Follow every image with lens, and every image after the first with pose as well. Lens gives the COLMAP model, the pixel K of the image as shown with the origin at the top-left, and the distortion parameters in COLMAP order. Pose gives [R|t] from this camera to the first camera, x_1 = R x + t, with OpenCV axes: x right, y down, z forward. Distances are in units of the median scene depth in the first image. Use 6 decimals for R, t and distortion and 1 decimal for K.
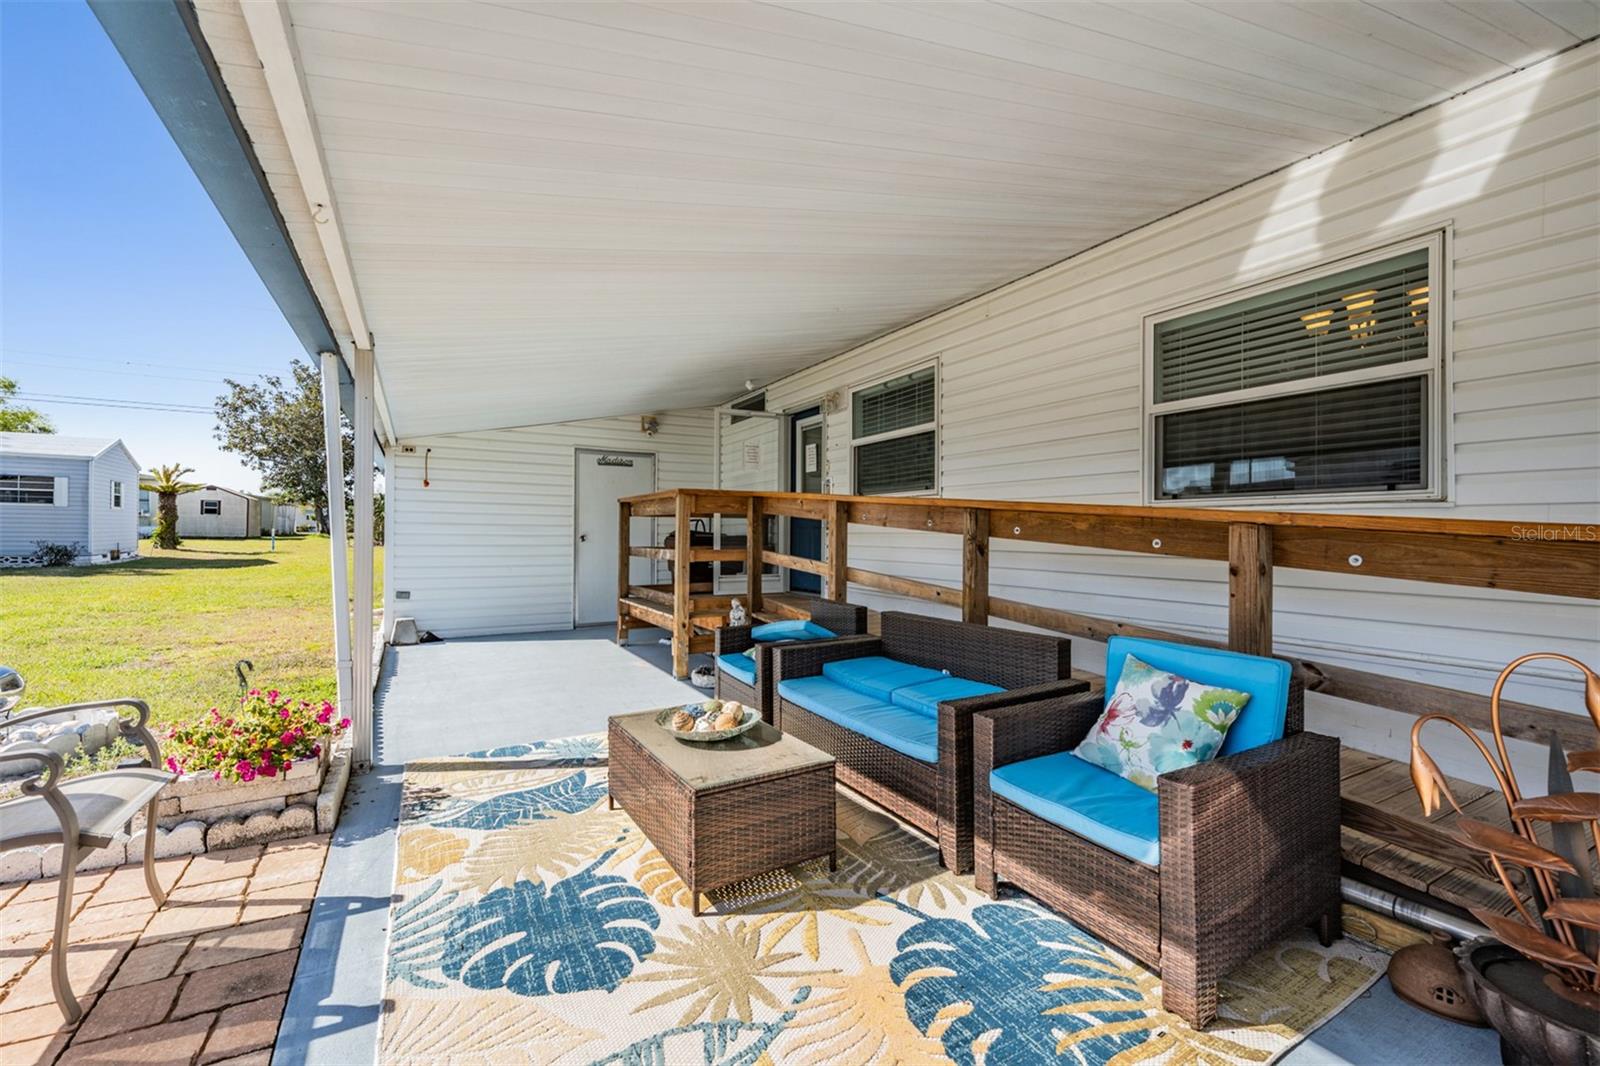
lens RADIAL K [[672.1, 0, 788.6], [0, 672.1, 533.8], [0, 0, 1]] dist [0.000182, -0.000006]
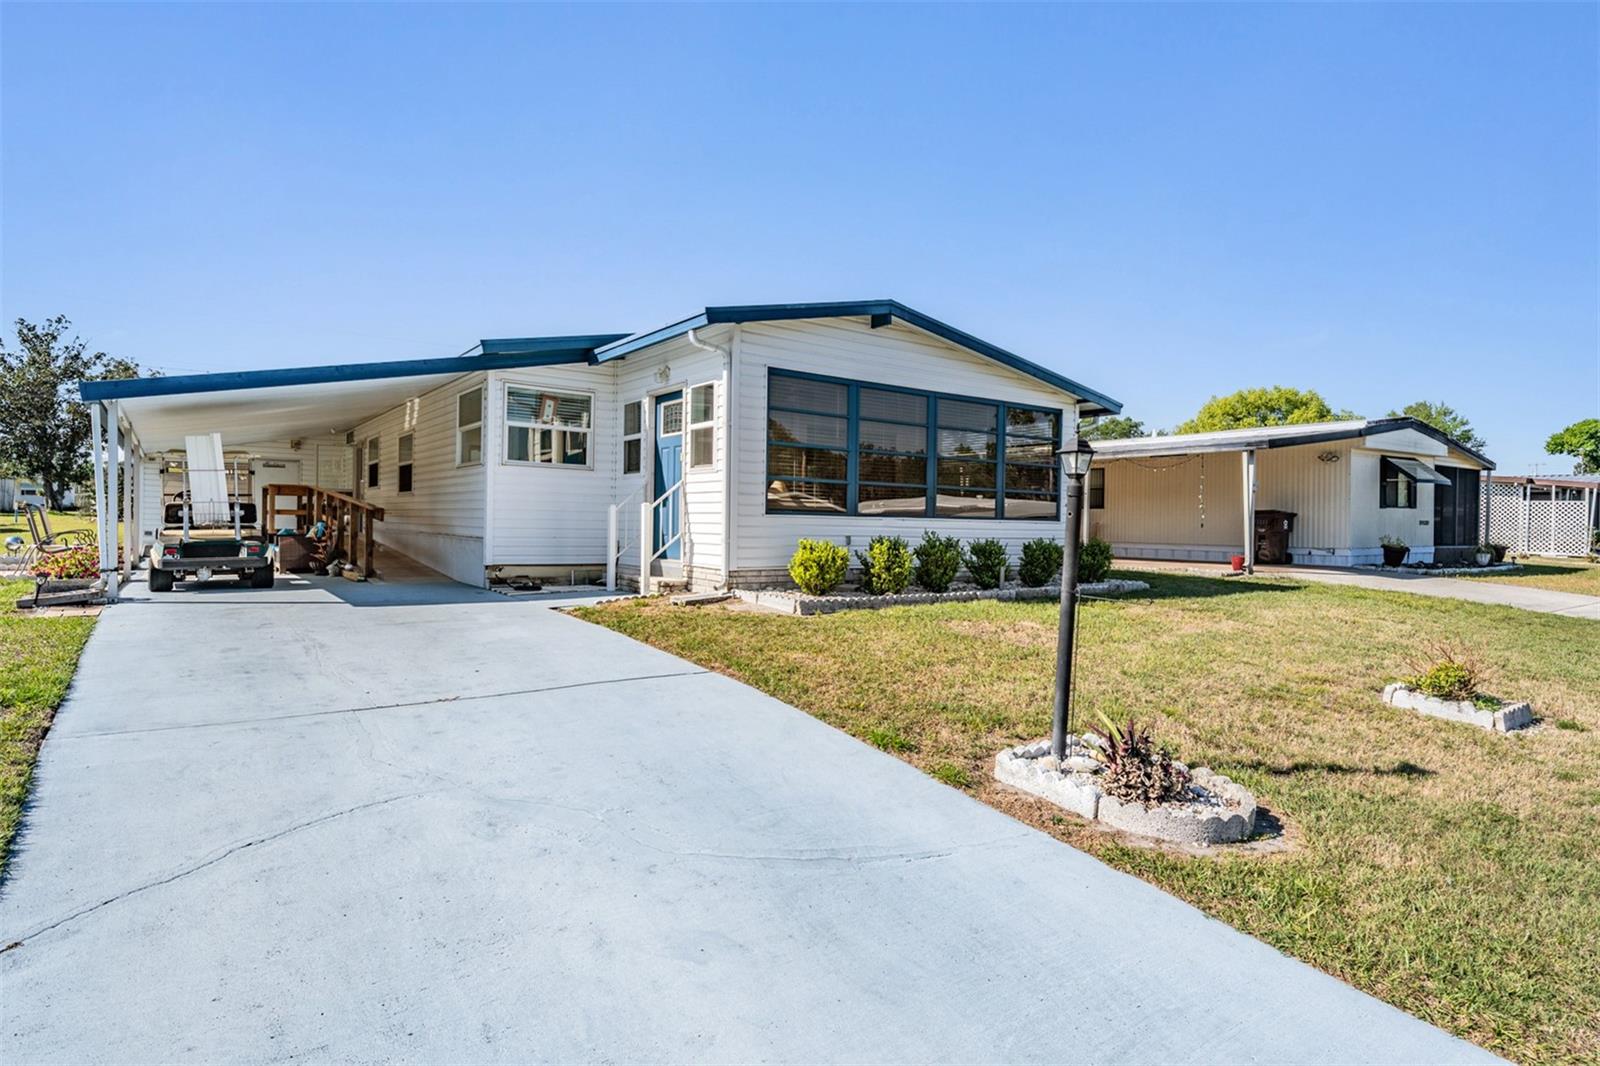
lens RADIAL K [[856.8, 0, 800.0], [0, 856.8, 533.0], [0, 0, 1]] dist [-0.007804, -0.000610]
pose [[0.991140, 0.009549, 0.132474, 0.298975], [-0.011045, 0.999883, 0.010562, 0.013004], [-0.132358, -0.011932, 0.991130, -0.522776]]
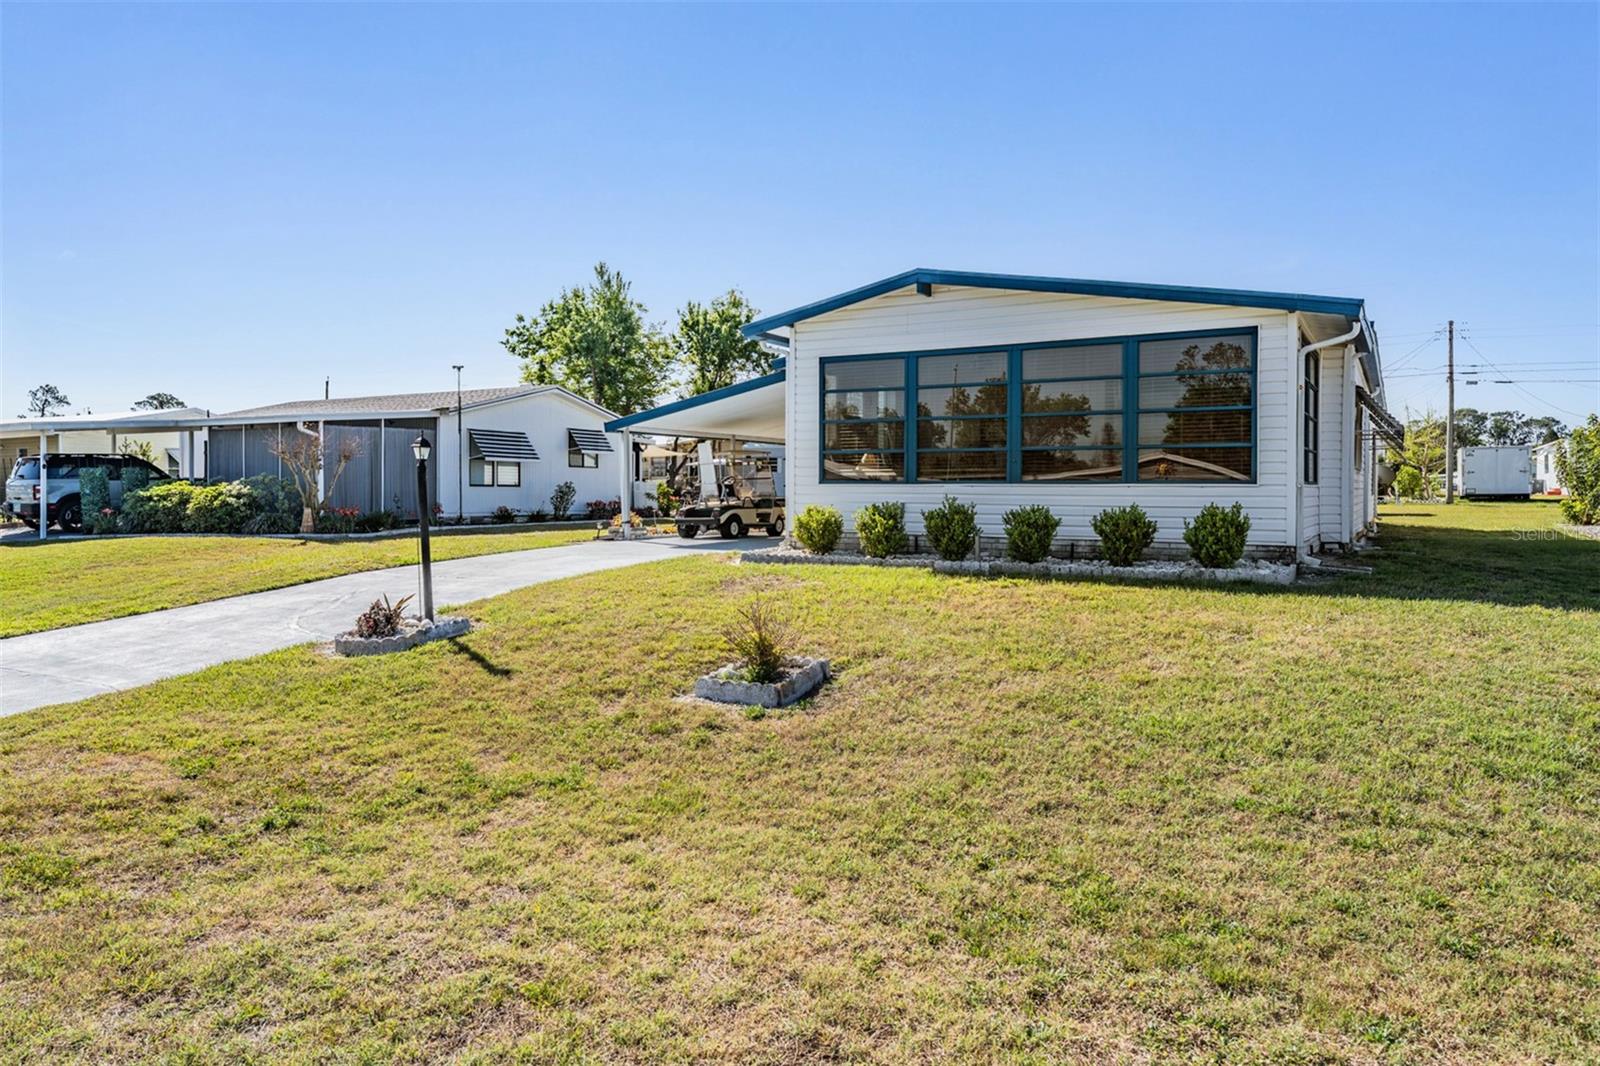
lens RADIAL K [[1019.8, 0, 793.4], [0, 1019.8, 491.4], [0, 0, 1]] dist [-0.000962, 0.001228]
pose [[0.515455, -0.003187, -0.856911, 0.800893], [-0.004063, 0.999973, -0.006163, 0.016270], [0.856907, 0.006658, 0.515428, -0.422751]]
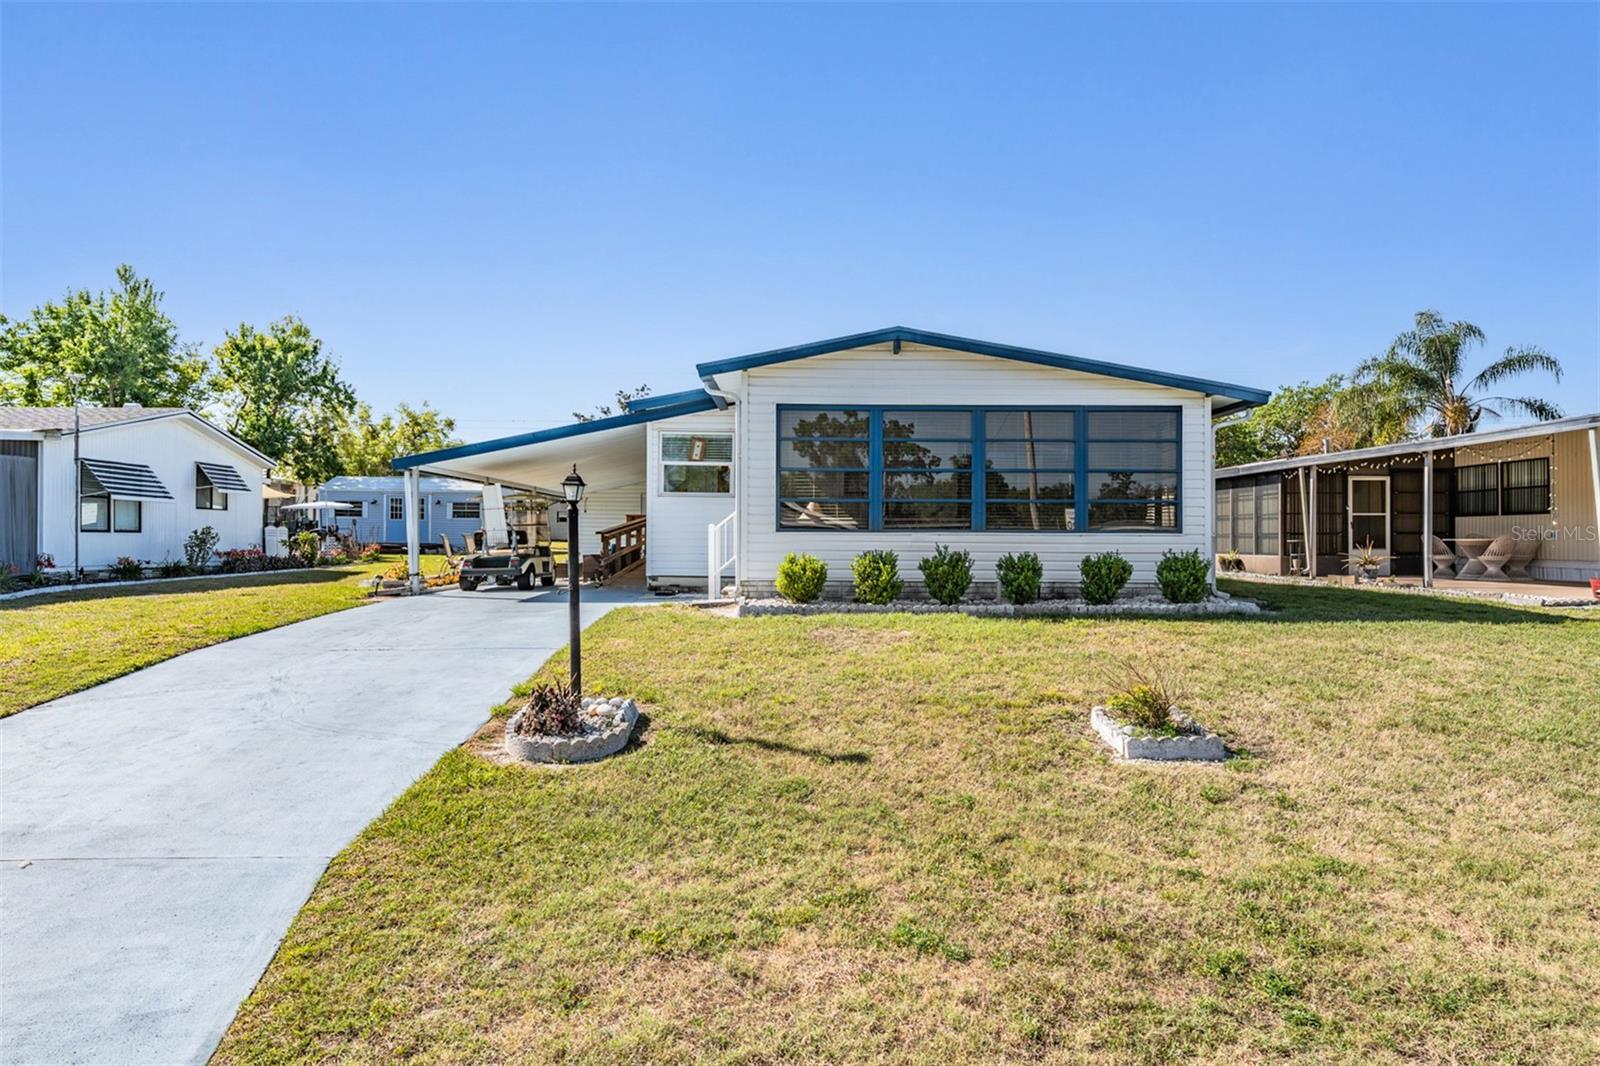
lens RADIAL K [[921.7, 0, 800.0], [0, 921.7, 533.0], [0, 0, 1]] dist [0.000585, -0.000473]
pose [[0.886333, -0.004900, -0.463023, 0.573878], [0.001118, 0.999964, -0.008441, 0.013319], [0.463047, 0.006964, 0.886306, -0.555464]]
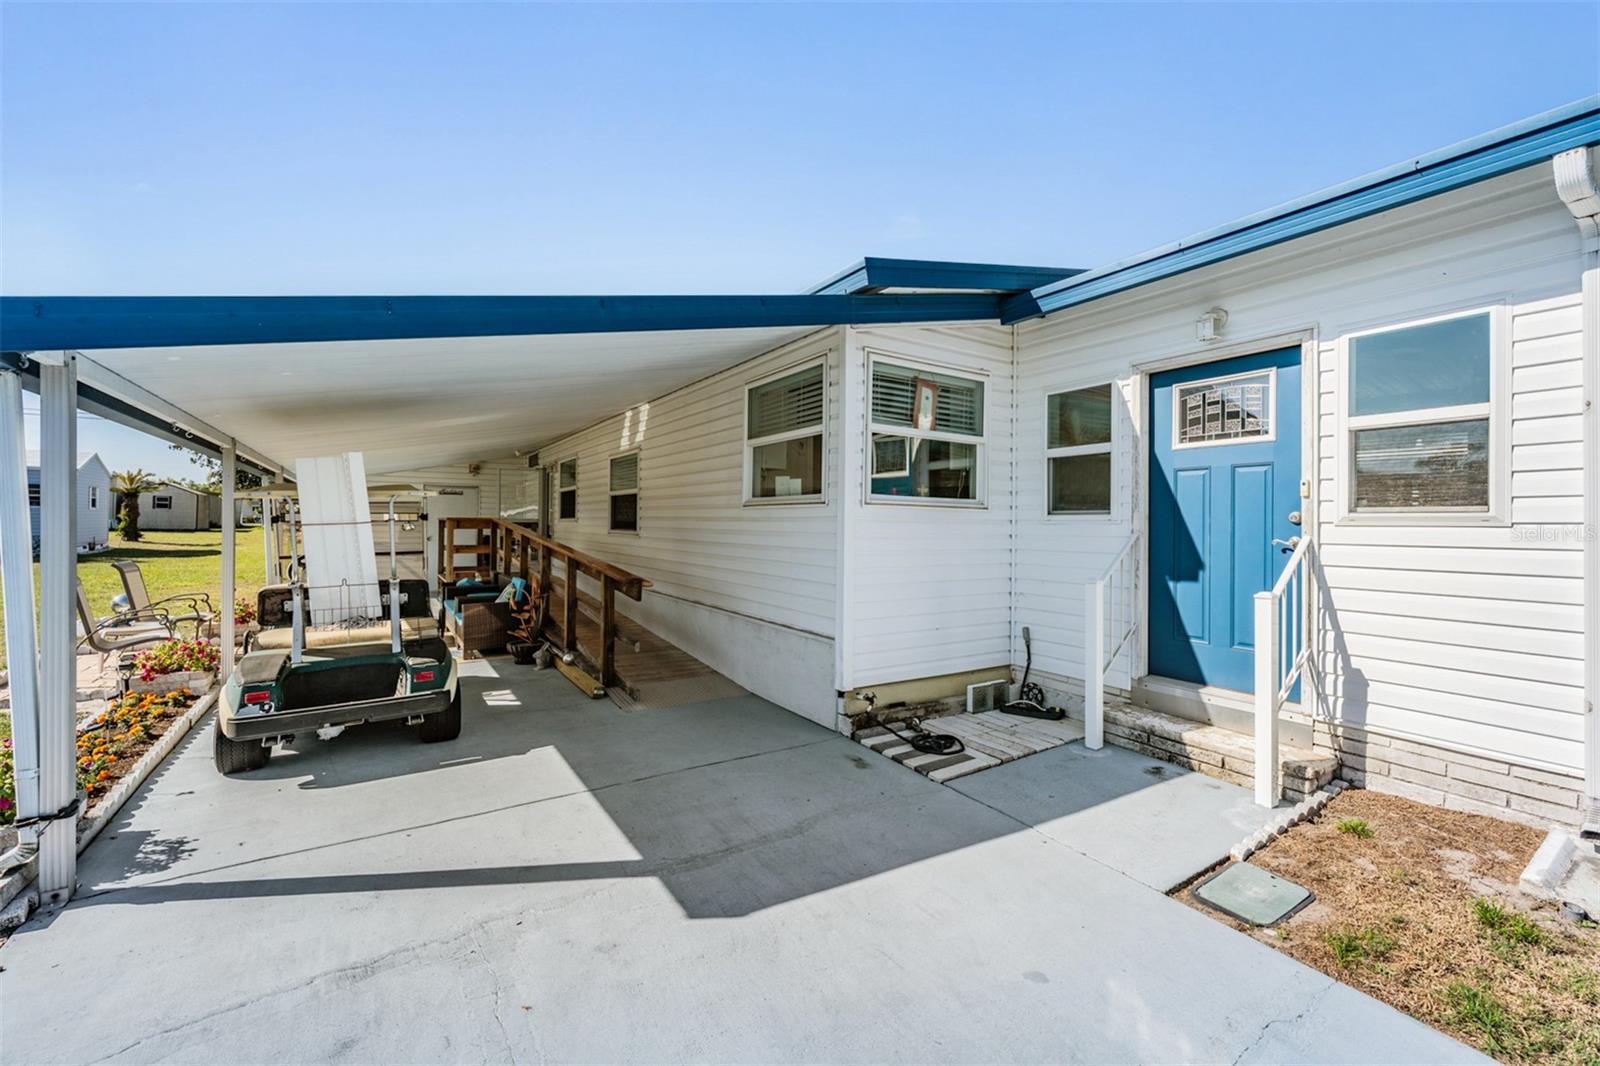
lens RADIAL K [[657.5, 0, 798.8], [0, 657.5, 522.4], [0, 0, 1]] dist [-0.003317, -0.000447]
pose [[0.997346, 0.002977, 0.072744, 0.168498], [-0.002827, 0.999994, -0.002168, -0.010886], [-0.072750, 0.001957, 0.997348, -0.238512]]
